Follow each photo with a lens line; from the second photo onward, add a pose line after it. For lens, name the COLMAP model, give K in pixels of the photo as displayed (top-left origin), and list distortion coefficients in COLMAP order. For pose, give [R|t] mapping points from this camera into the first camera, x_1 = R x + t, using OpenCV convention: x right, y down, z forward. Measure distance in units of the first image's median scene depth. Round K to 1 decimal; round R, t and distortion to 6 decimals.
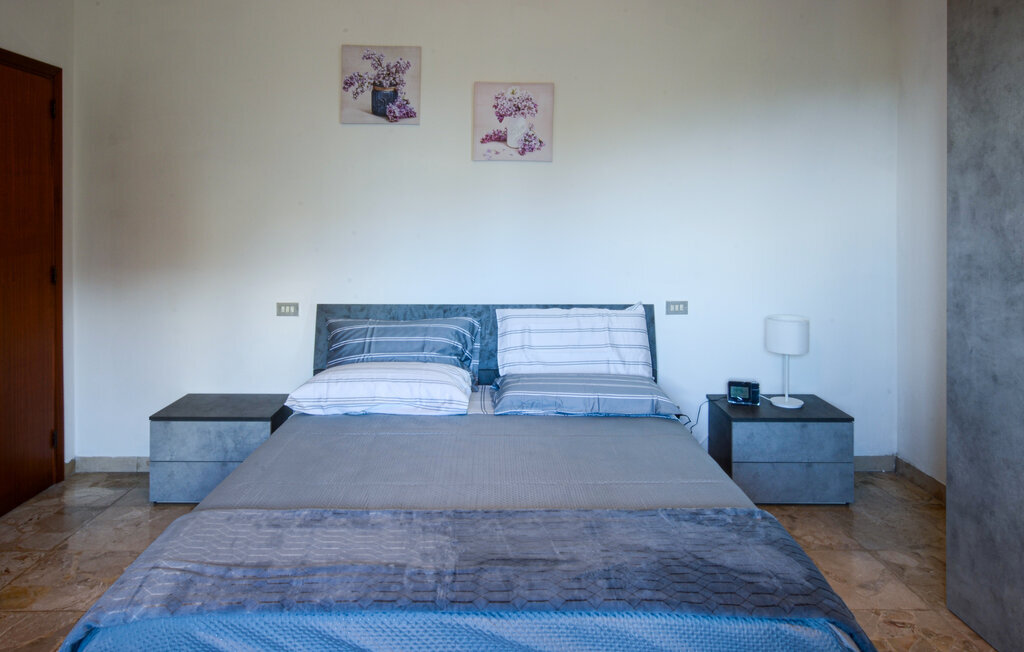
lens RADIAL K [[667.4, 0, 510.6], [0, 667.4, 264.4], [0, 0, 1]] dist [-0.000455, 0.002760]
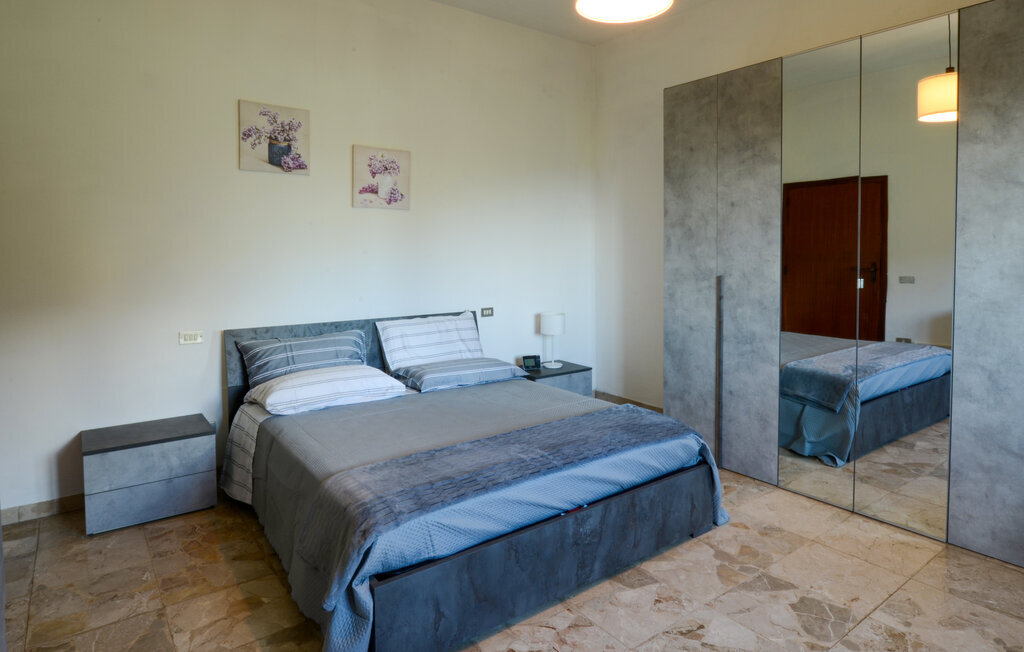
lens RADIAL K [[575.6, 0, 512.0], [0, 575.6, 326.0], [0, 0, 1]] dist [-0.000555, -0.000092]
pose [[0.809092, -0.080946, 0.582081, -0.477031], [0.047285, 0.996224, 0.072813, 0.005071], [-0.585777, -0.031389, 0.809864, -0.075543]]
